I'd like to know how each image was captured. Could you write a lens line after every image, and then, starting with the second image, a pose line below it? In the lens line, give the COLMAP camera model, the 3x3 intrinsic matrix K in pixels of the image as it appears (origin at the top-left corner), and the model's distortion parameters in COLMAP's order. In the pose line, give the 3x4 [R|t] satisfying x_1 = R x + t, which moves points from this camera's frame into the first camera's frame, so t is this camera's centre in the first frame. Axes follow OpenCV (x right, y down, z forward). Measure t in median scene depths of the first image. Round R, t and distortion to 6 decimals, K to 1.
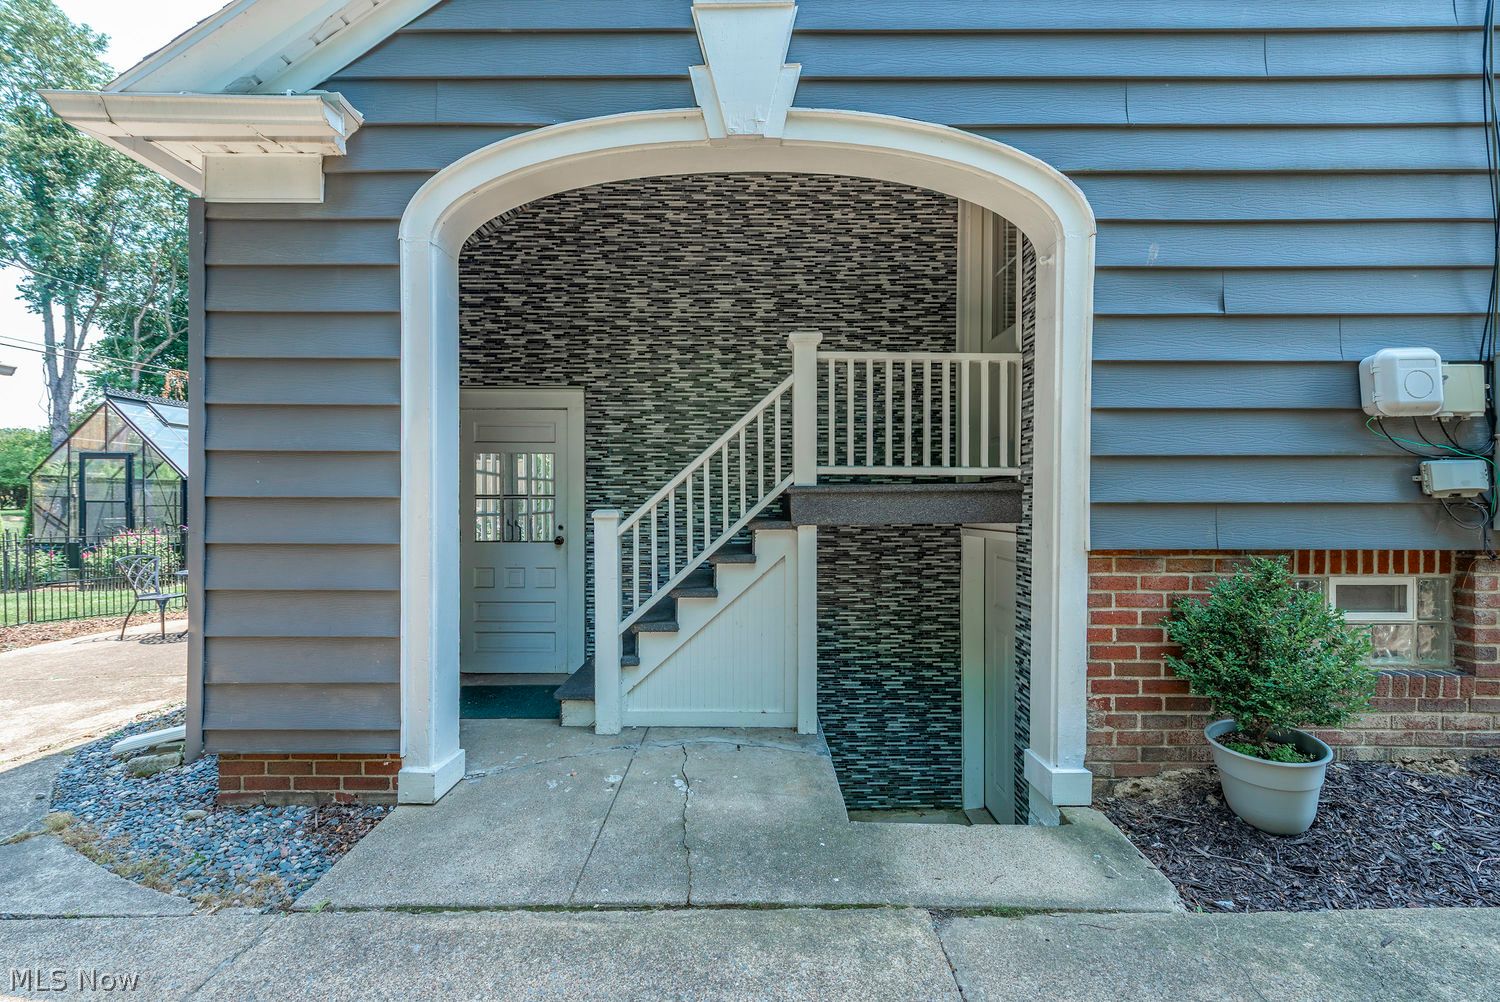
lens RADIAL K [[586.5, 0, 742.9], [0, 586.5, 507.3], [0, 0, 1]] dist [0.012236, -0.000475]
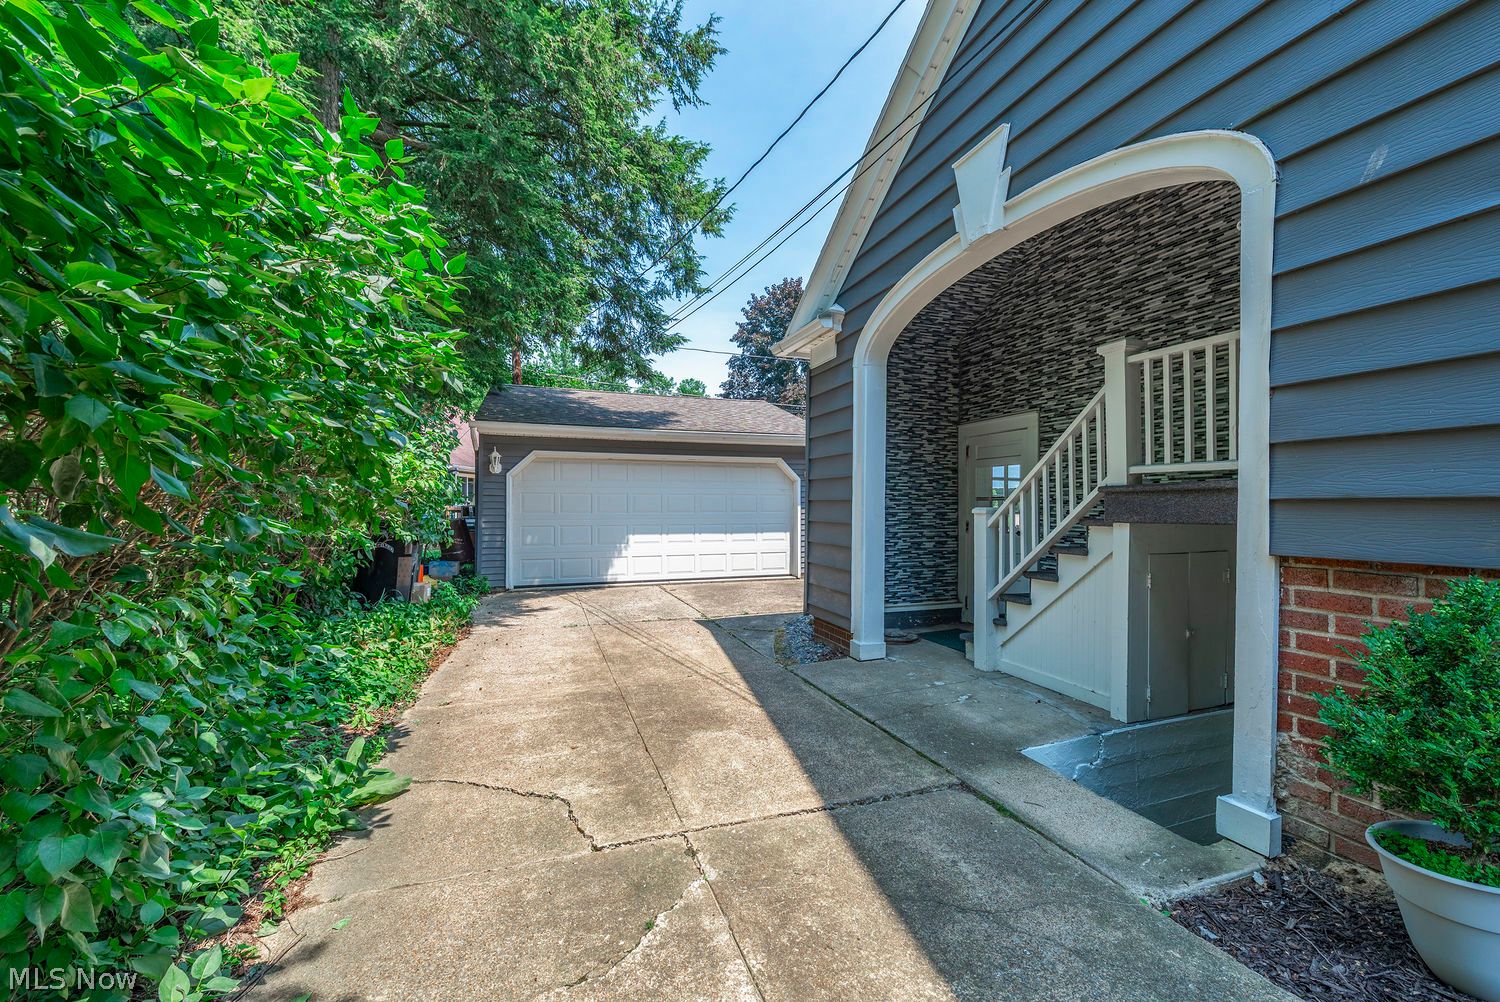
lens RADIAL K [[586.5, 0, 742.9], [0, 586.5, 507.3], [0, 0, 1]] dist [0.012236, -0.000475]
pose [[0.339666, 0.003787, -0.940538, 0.900737], [-0.008752, 0.999961, 0.000866, 0.007986], [0.940505, 0.007937, 0.339686, 0.002014]]
